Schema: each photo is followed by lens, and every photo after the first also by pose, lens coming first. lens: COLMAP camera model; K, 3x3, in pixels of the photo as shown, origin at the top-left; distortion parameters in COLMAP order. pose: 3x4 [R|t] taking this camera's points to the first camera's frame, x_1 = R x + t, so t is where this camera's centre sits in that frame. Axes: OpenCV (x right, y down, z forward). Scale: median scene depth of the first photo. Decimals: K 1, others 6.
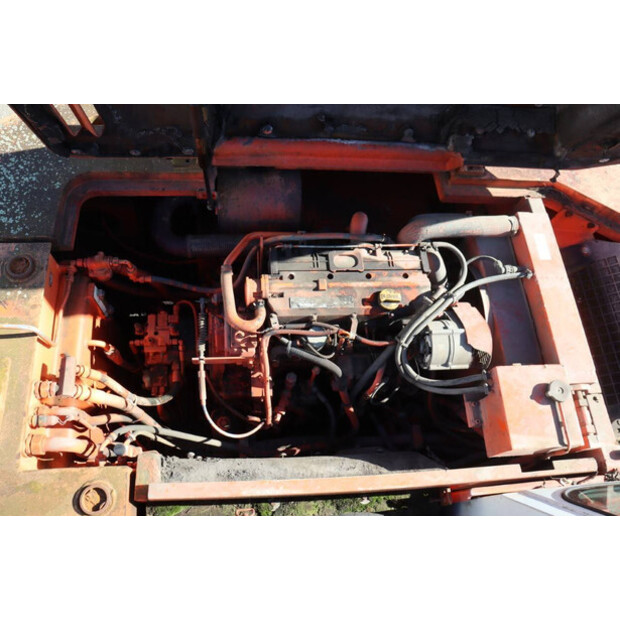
lens RADIAL K [[532.5, 0, 307.5], [0, 532.5, 310.8], [0, 0, 1]] dist [-0.101589, -0.004021]
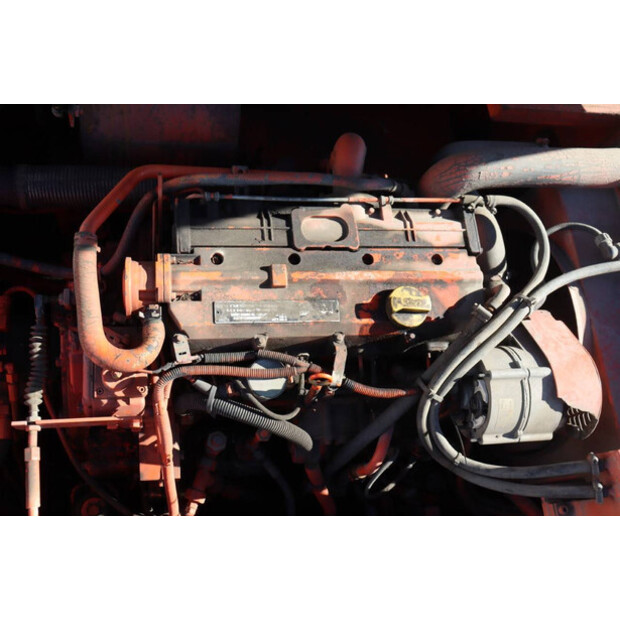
lens RADIAL K [[683.4, 0, 312.1], [0, 683.4, 309.4], [0, 0, 1]] dist [-0.038954, 0.000000]
pose [[0.995078, 0.014475, 0.098032, -0.004157], [-0.021287, 0.997403, 0.068809, -0.061612], [-0.096781, -0.070557, 0.992802, 0.341834]]
